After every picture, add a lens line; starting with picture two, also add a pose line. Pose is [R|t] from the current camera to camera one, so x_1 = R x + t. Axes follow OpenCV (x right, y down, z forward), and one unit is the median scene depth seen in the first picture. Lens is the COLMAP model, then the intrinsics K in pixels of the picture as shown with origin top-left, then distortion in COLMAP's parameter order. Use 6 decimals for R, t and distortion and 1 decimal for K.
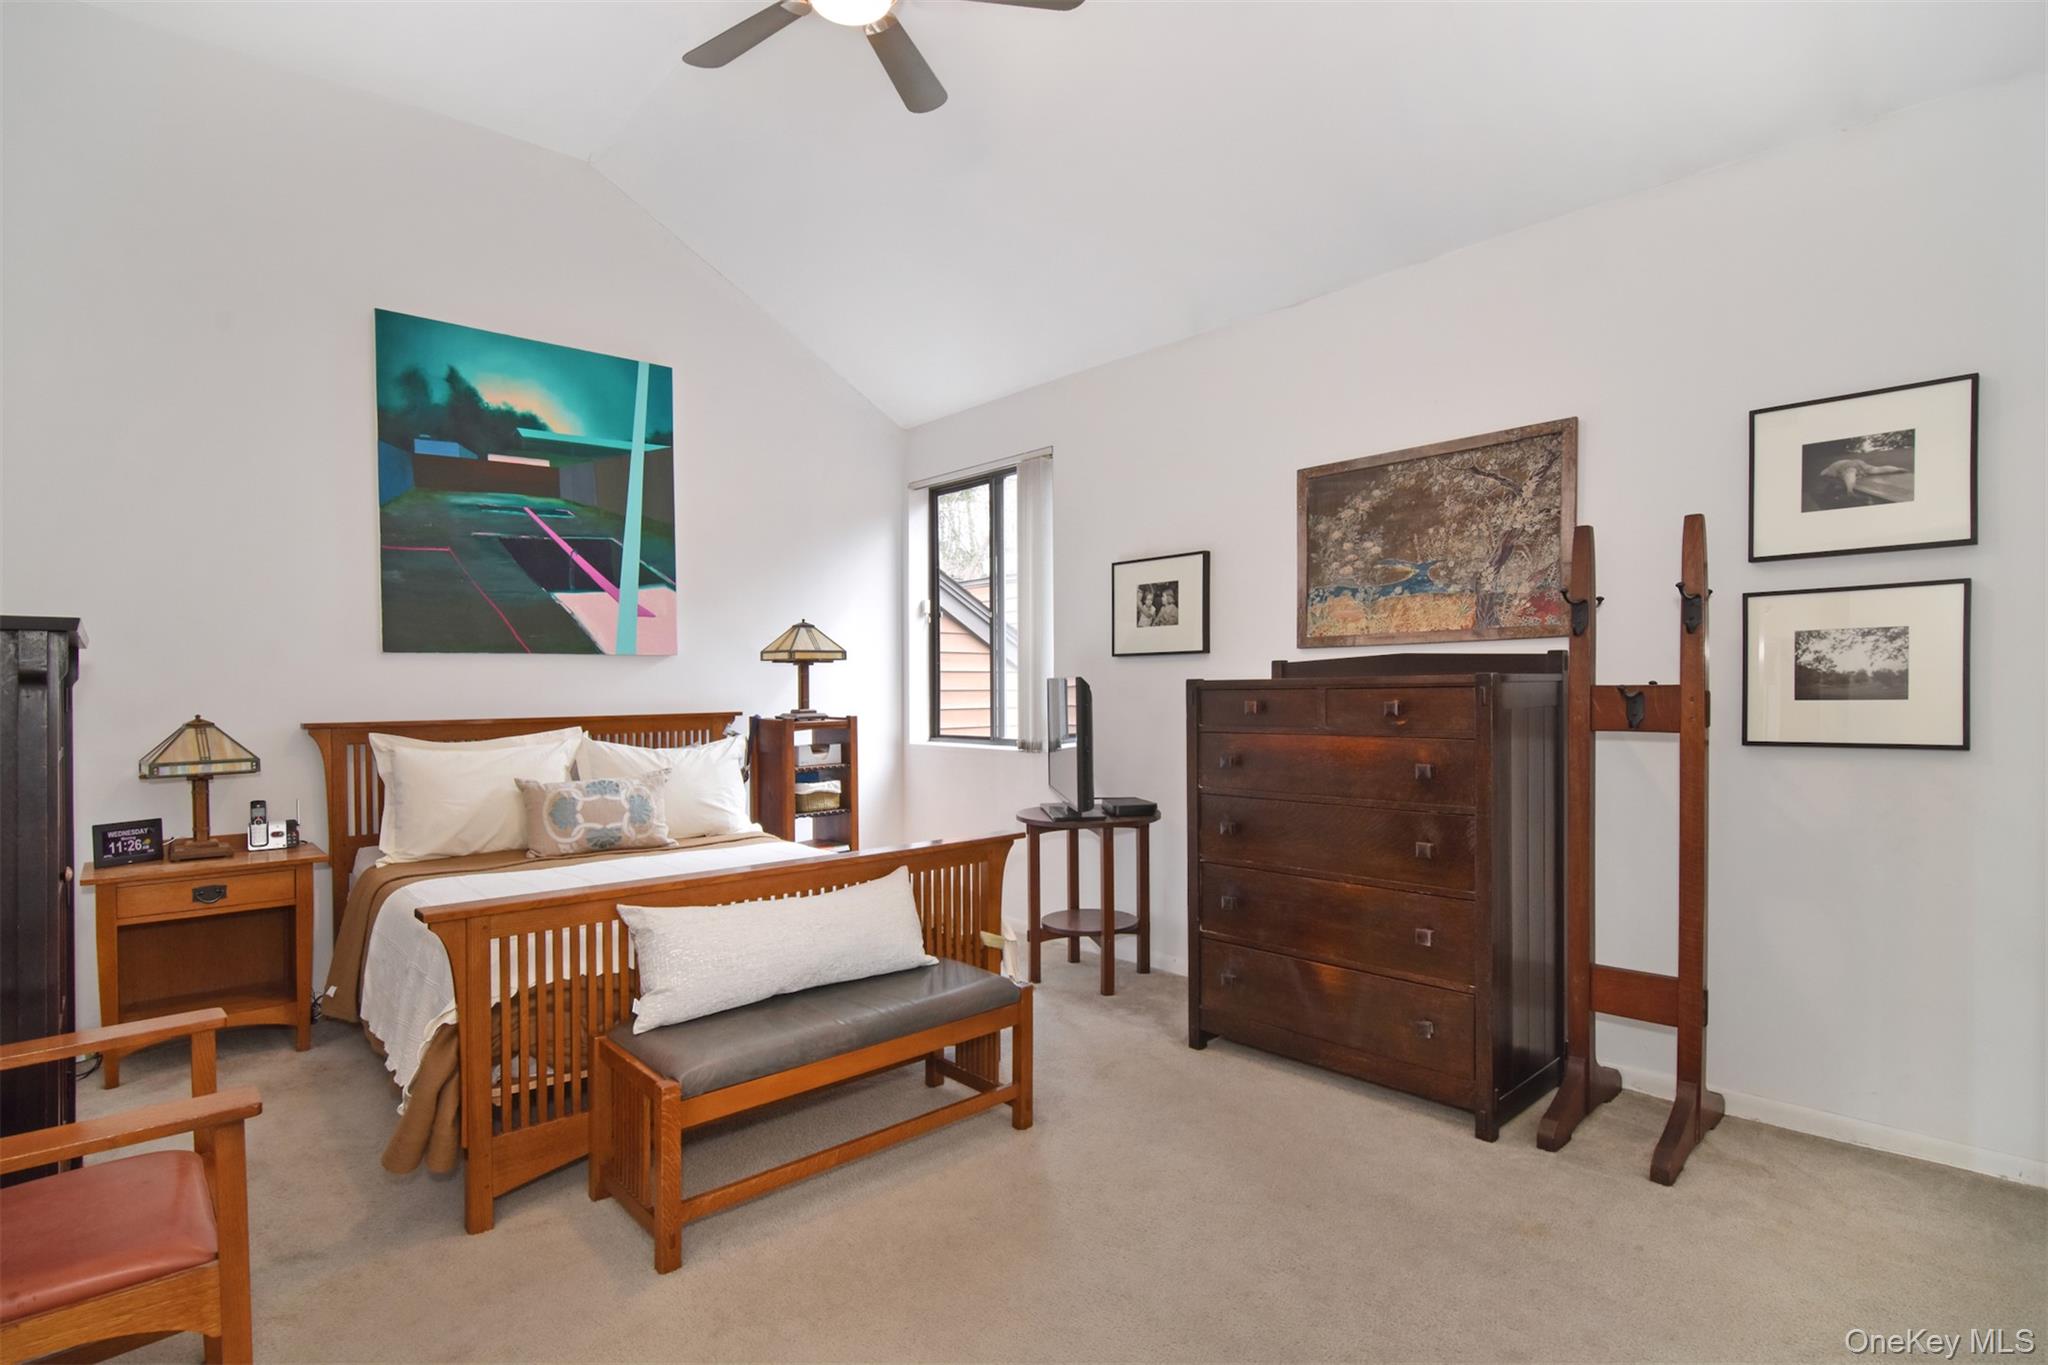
lens RADIAL K [[989.6, 0, 1012.4], [0, 989.6, 687.7], [0, 0, 1]] dist [0.001265, -0.020045]
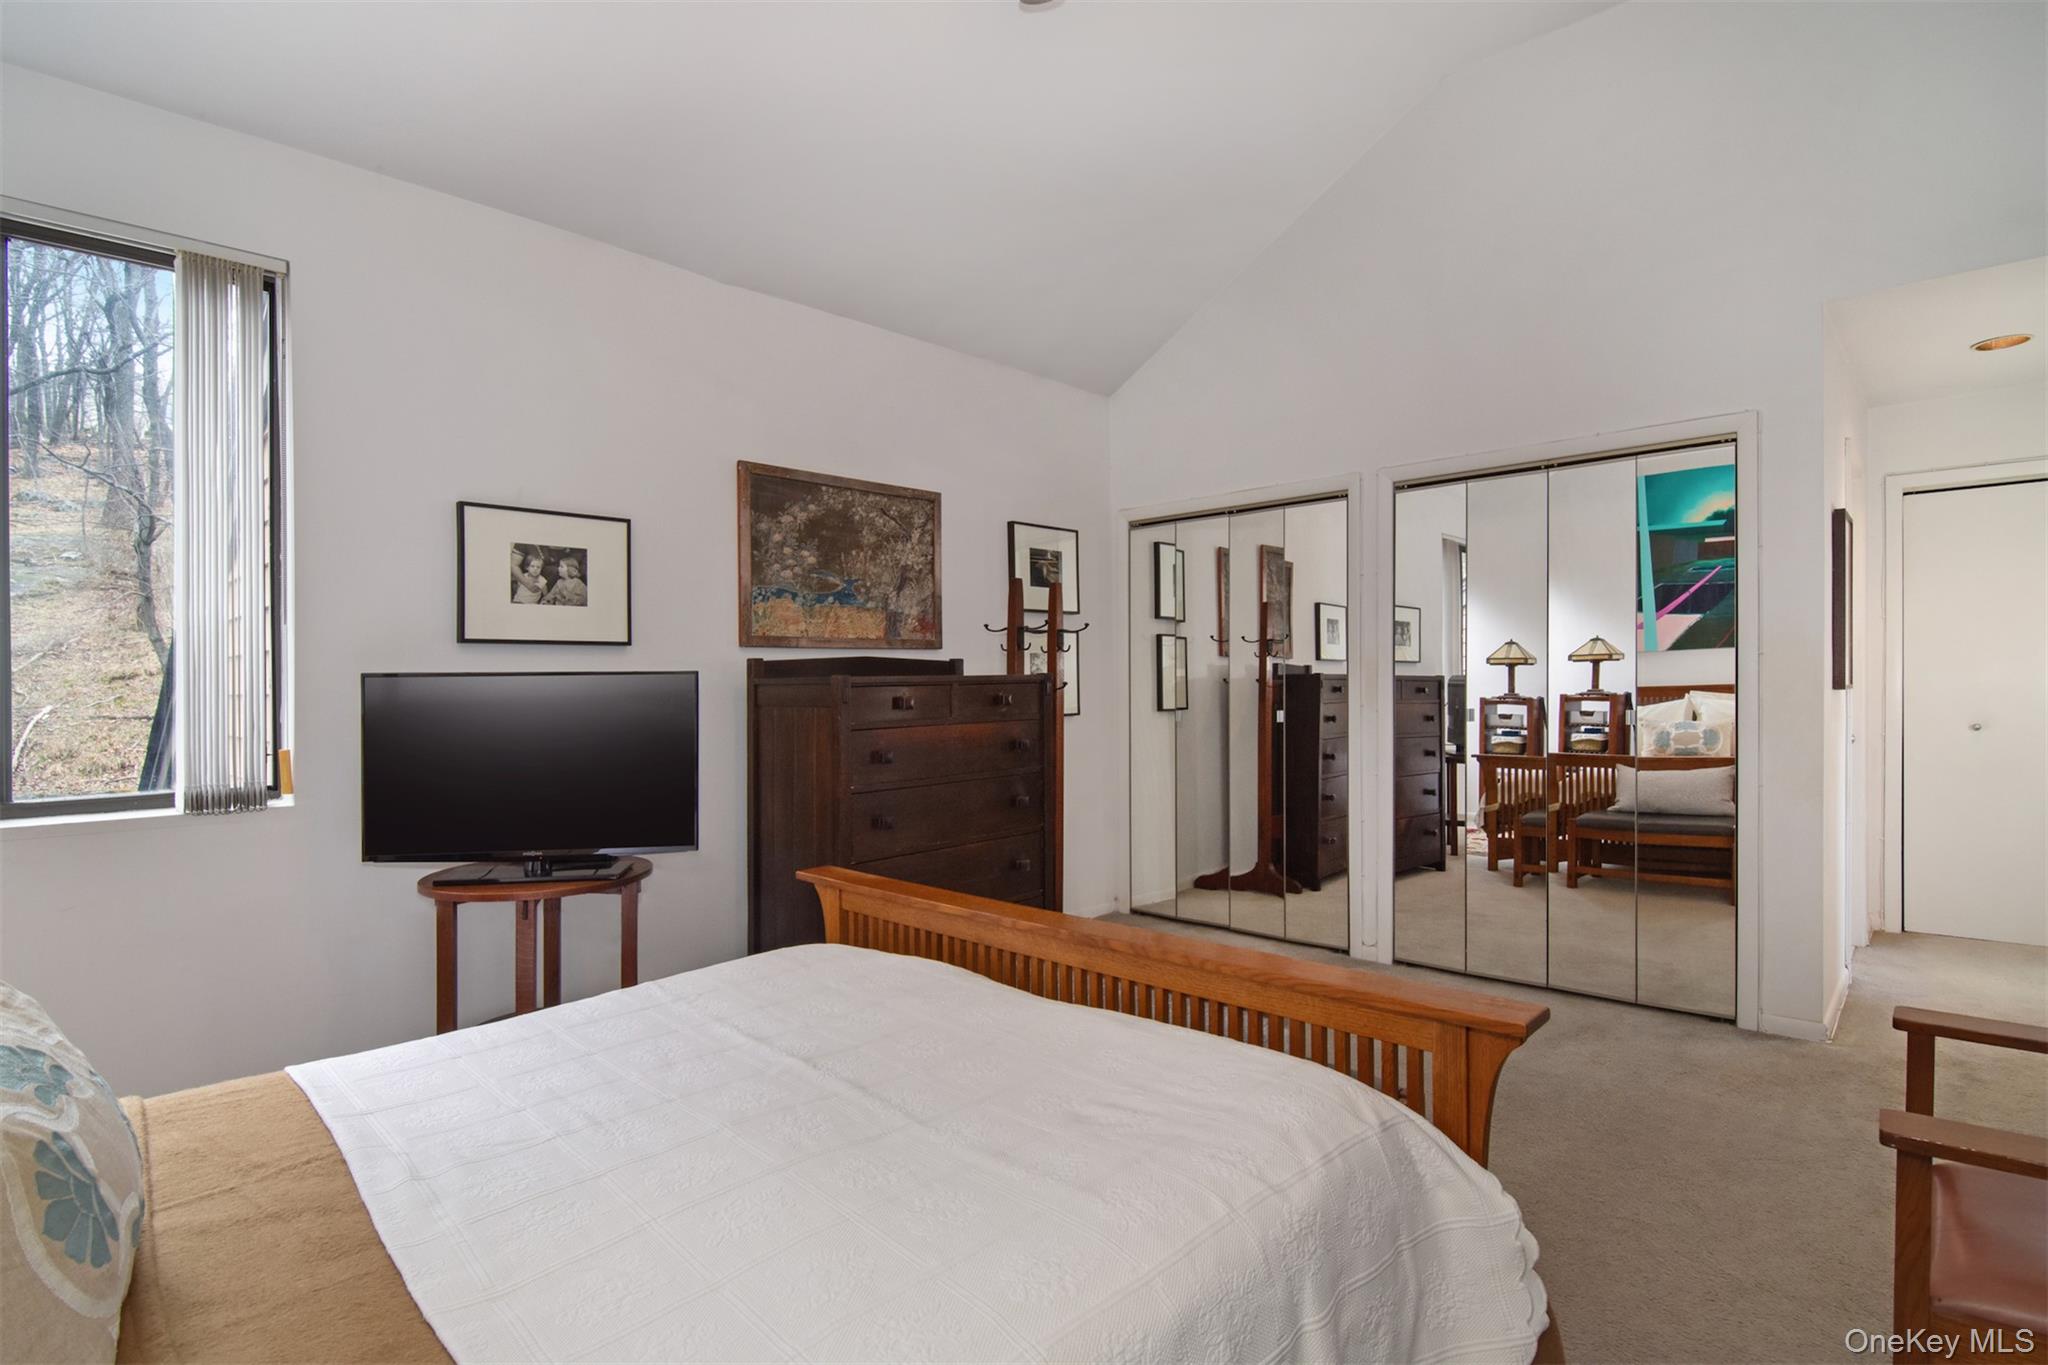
lens RADIAL K [[989.6, 0, 1012.4], [0, 989.6, 687.7], [0, 0, 1]] dist [0.001265, -0.020045]
pose [[-0.042862, 0.002125, 0.999079, -0.722868], [0.010139, 0.999947, -0.001691, 0.004870], [-0.999030, 0.010058, -0.042882, 0.827522]]
